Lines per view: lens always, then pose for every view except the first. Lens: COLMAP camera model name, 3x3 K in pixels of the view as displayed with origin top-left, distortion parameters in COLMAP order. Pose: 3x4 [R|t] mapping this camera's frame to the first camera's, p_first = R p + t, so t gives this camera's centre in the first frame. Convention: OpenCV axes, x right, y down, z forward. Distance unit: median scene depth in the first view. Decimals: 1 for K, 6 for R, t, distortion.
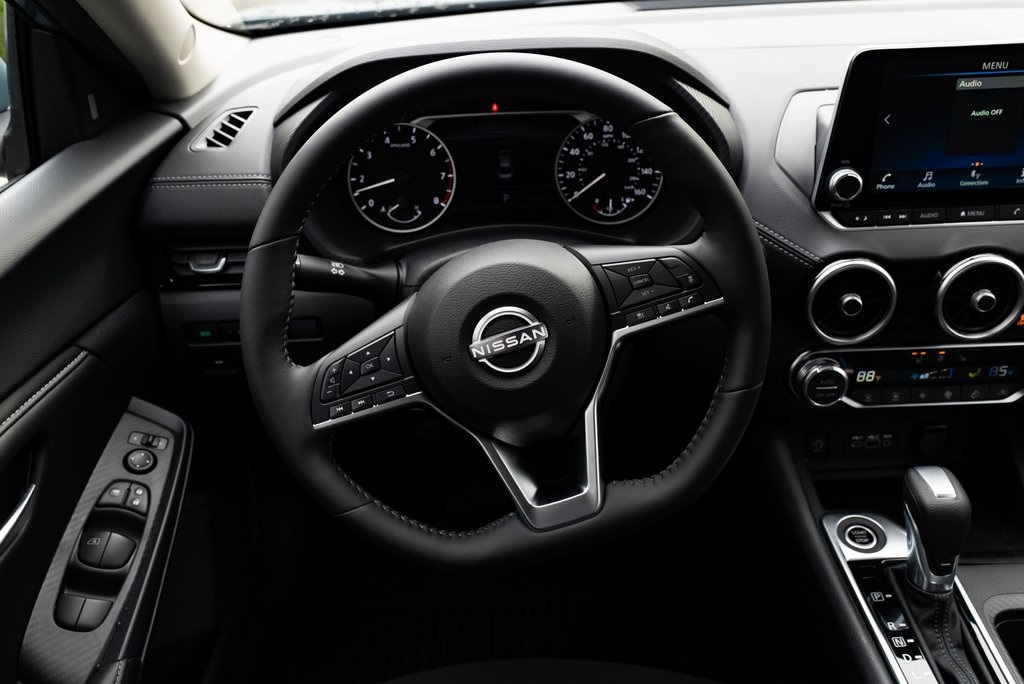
lens RADIAL K [[879.9, 0, 512.0], [0, 879.9, 342.0], [0, 0, 1]] dist [-0.004593, 0.002212]
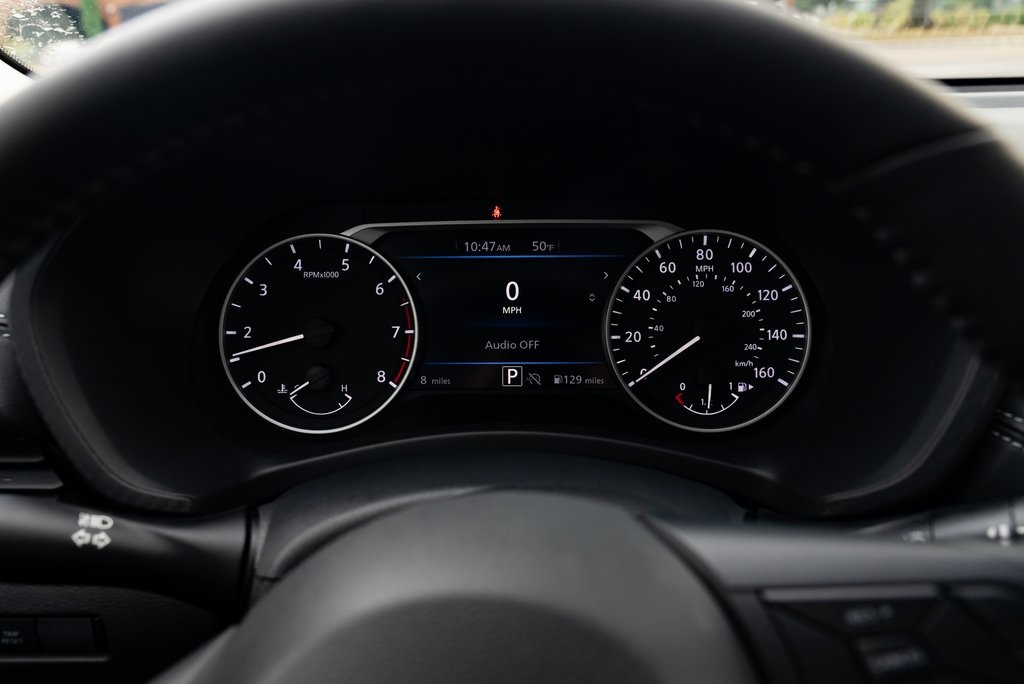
lens RADIAL K [[879.9, 0, 512.0], [0, 879.9, 342.0], [0, 0, 1]] dist [-0.004593, 0.002212]
pose [[0.998772, 0.030948, -0.038699, 0.014782], [-0.037836, 0.980608, -0.192293, -0.088268], [0.031997, 0.193521, 0.980574, 0.513751]]
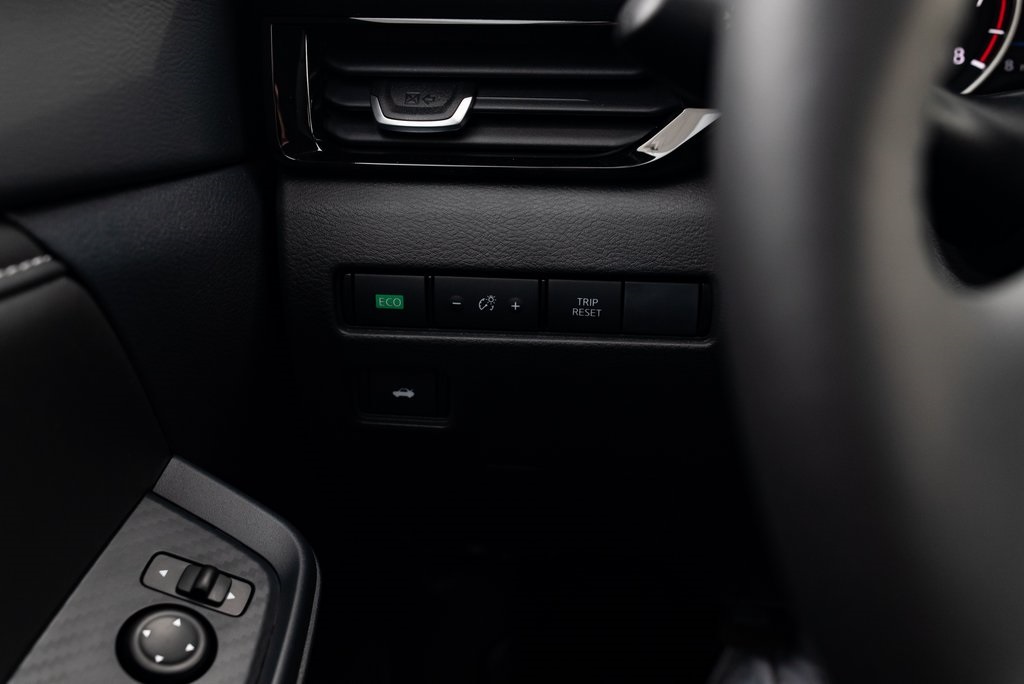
lens RADIAL K [[1058.9, 0, 512.0], [0, 1058.9, 342.0], [0, 0, 1]] dist [0.002893, 0.004119]
pose [[0.991823, 0.079437, -0.099887, -0.252807], [-0.094958, 0.982259, -0.161712, 0.072977], [0.085269, 0.169875, 0.981770, 0.575811]]
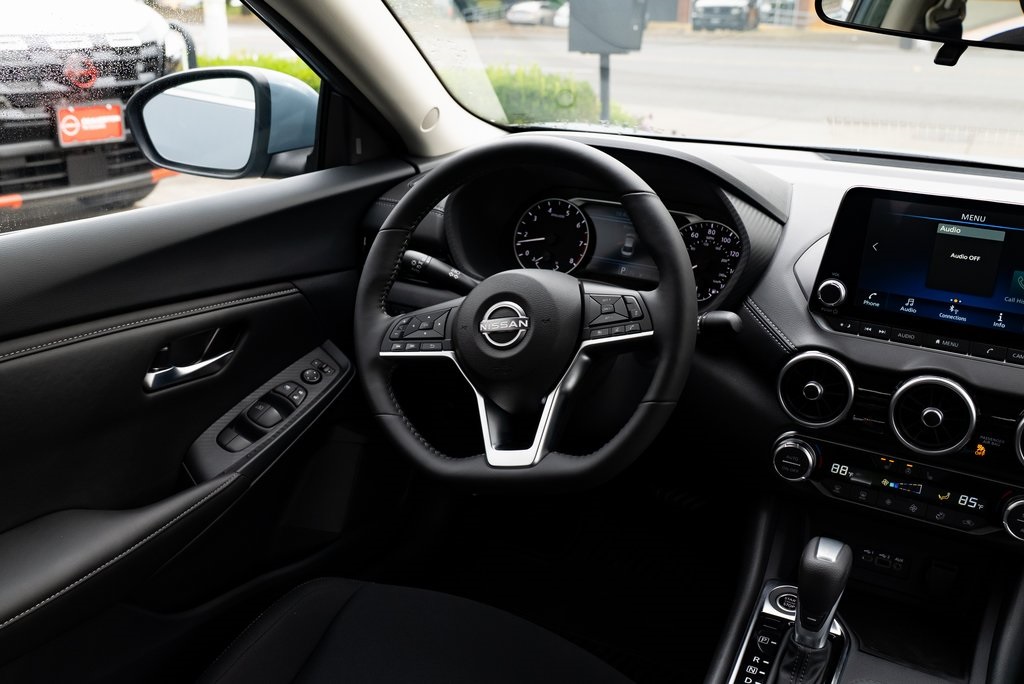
lens RADIAL K [[935.9, 0, 512.0], [0, 935.9, 342.0], [0, 0, 1]] dist [-0.009223, 0.011271]
pose [[0.868514, 0.233231, -0.437363, 0.512106], [-0.307285, 0.945708, -0.105891, 0.137398], [0.388920, 0.226363, 0.893029, -0.263550]]
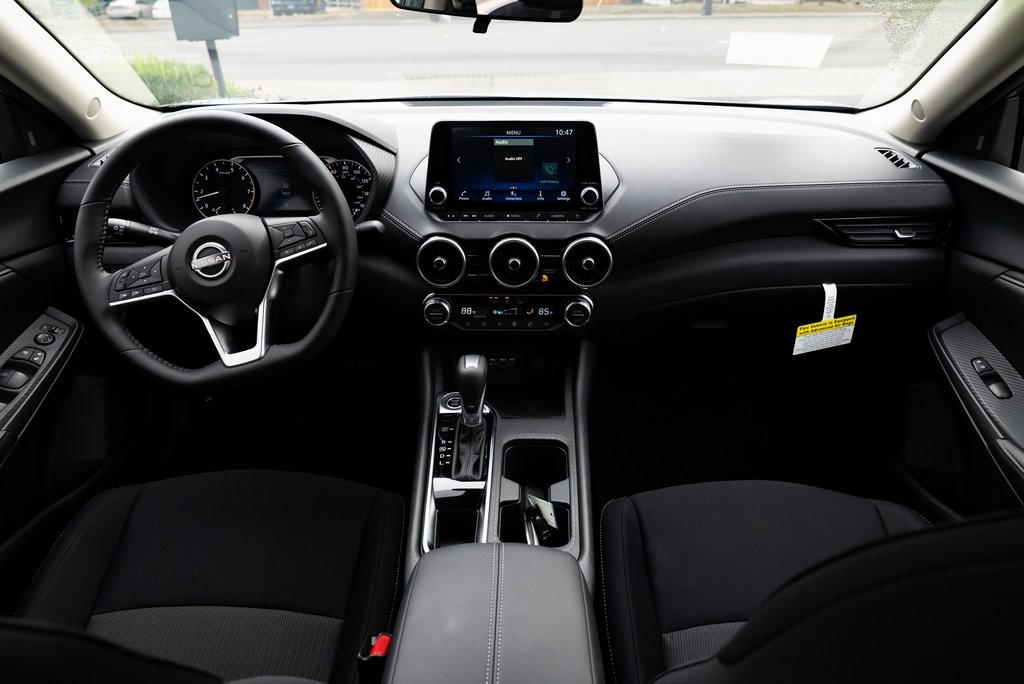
lens RADIAL K [[695.7, 0, 512.0], [0, 695.7, 342.0], [0, 0, 1]] dist [-0.034910, 0.020925]
pose [[0.998947, 0.045174, -0.007983, 0.493955], [-0.045589, 0.996964, -0.063125, 0.177221], [0.005107, 0.063423, 0.997974, -0.344275]]
